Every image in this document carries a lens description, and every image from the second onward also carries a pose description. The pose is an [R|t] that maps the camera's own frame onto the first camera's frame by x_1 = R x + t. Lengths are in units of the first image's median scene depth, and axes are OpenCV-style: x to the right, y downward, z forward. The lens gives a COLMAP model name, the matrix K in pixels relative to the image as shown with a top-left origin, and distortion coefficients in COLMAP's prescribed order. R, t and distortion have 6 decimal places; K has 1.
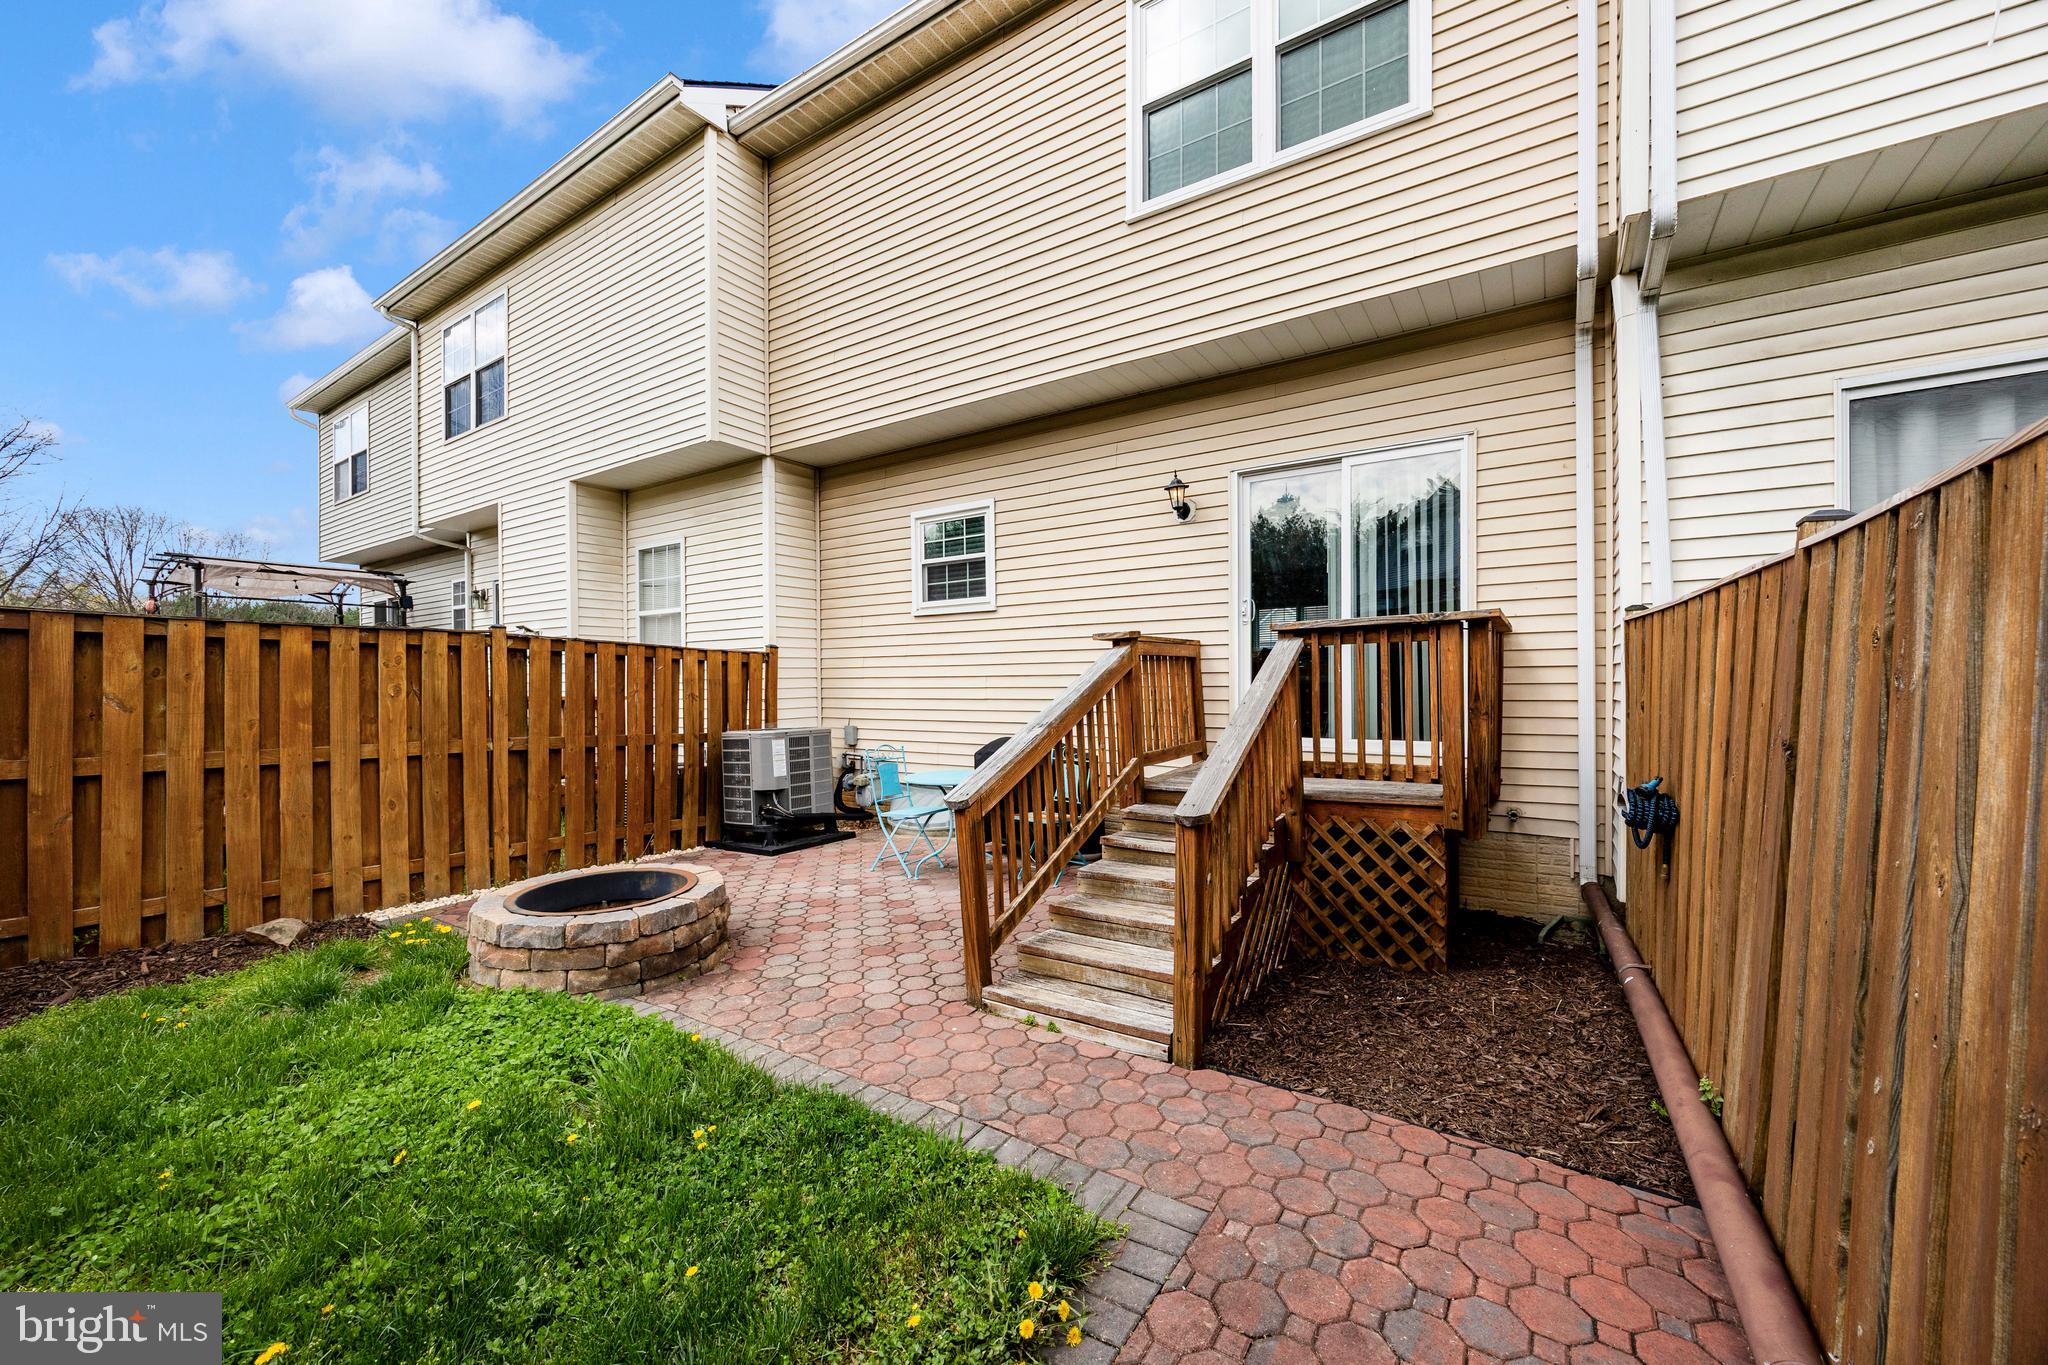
lens RADIAL K [[777.8, 0, 1032.7], [0, 777.8, 684.9], [0, 0, 1]] dist [-0.002383, -0.000276]
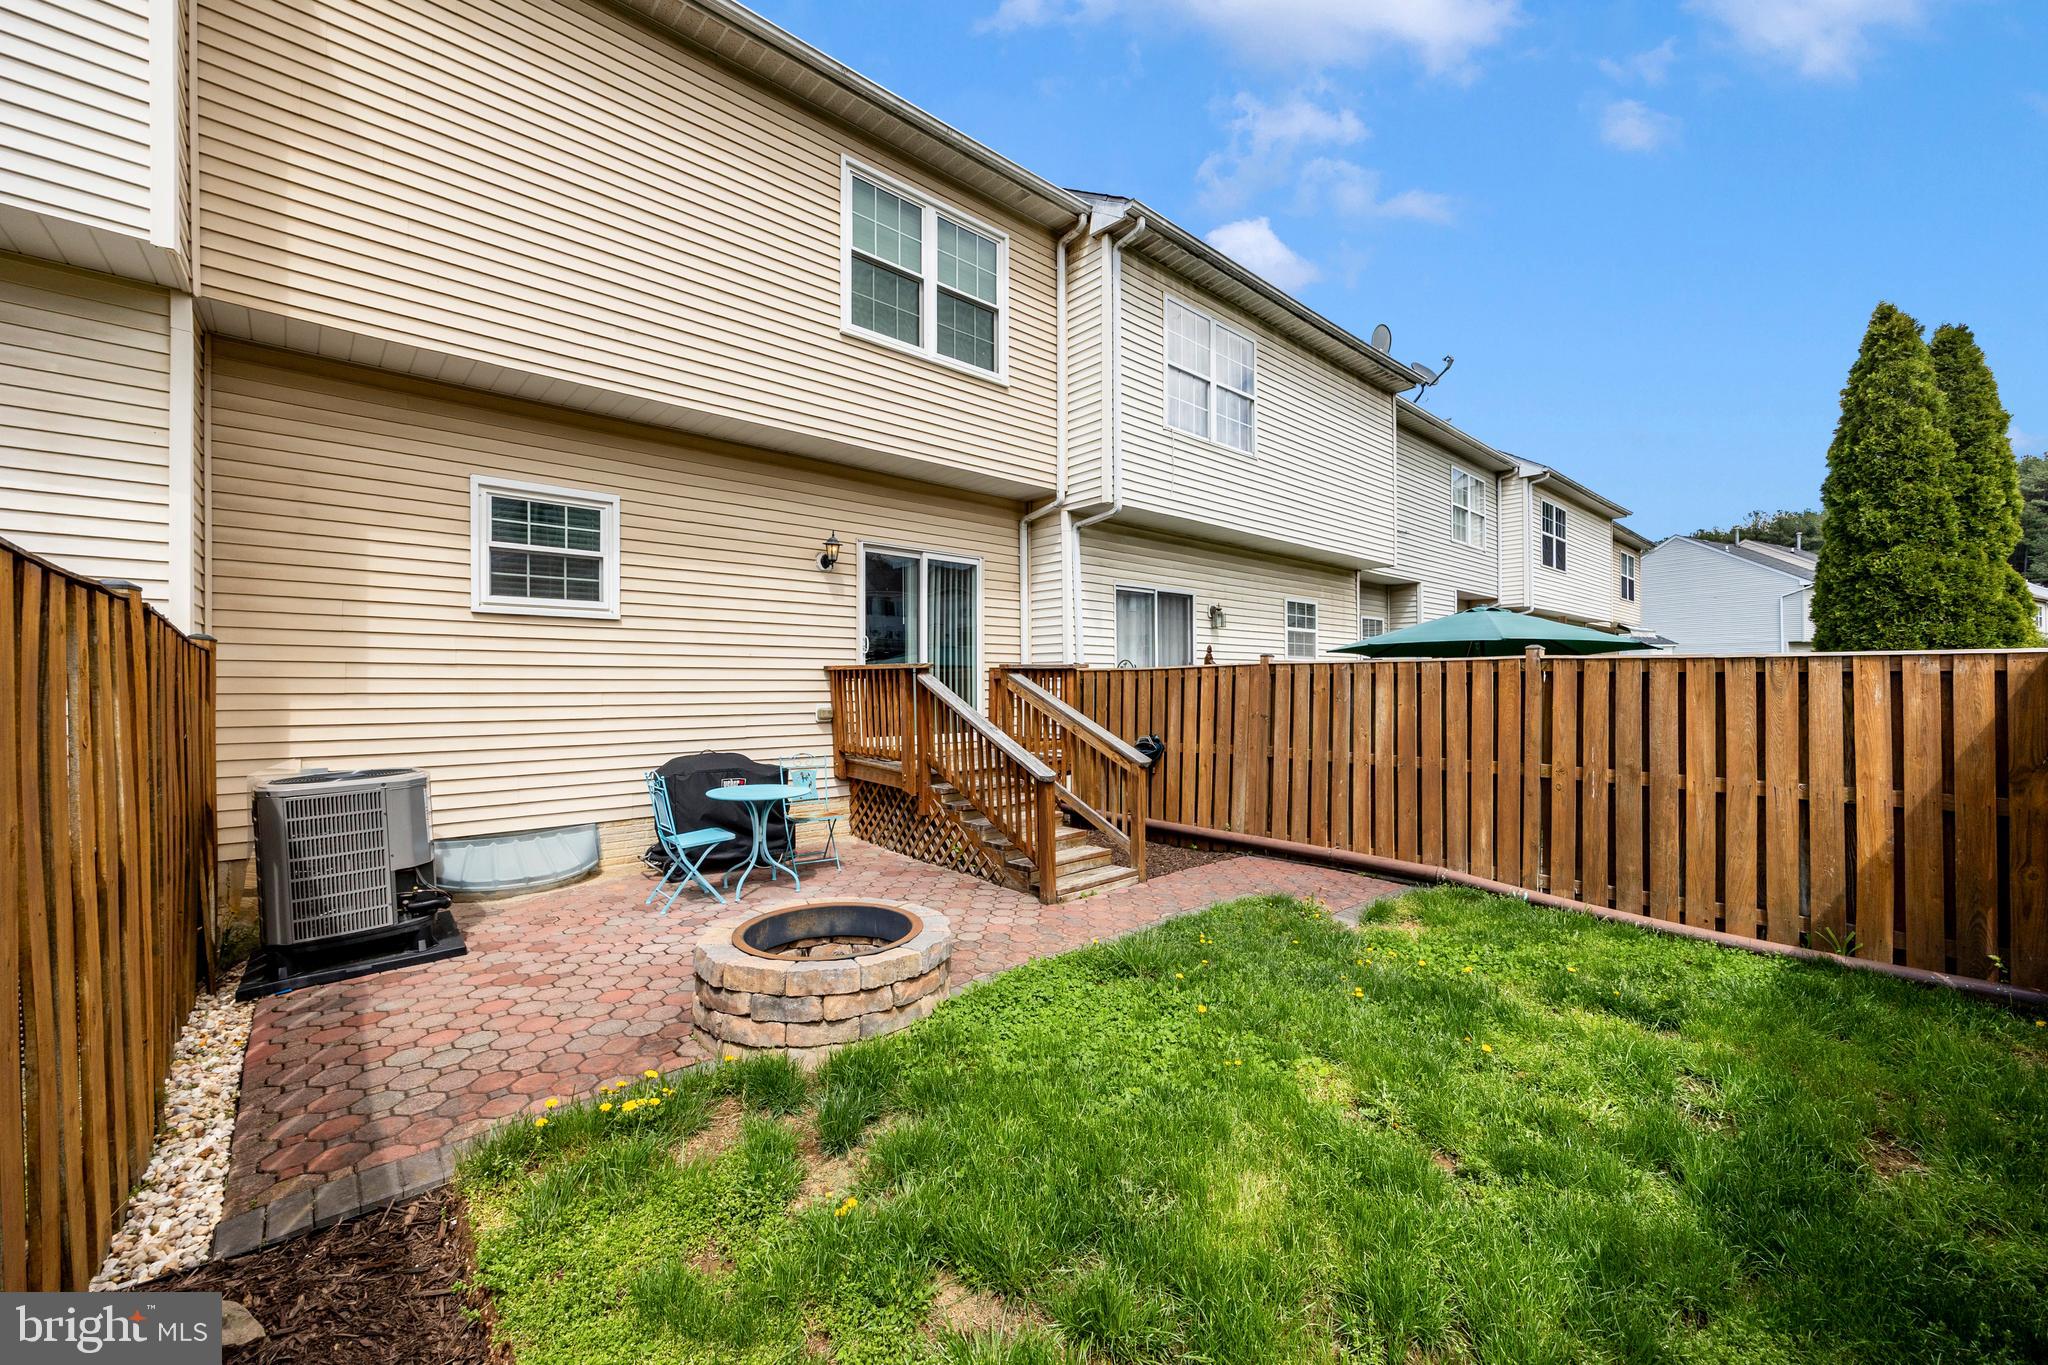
lens RADIAL K [[777.8, 0, 1032.7], [0, 777.8, 684.9], [0, 0, 1]] dist [-0.002383, -0.000276]
pose [[0.256706, 0.007847, 0.966458, -0.791297], [0.002435, 0.999959, -0.008766, -0.010776], [-0.966487, 0.004604, 0.256676, 0.302279]]
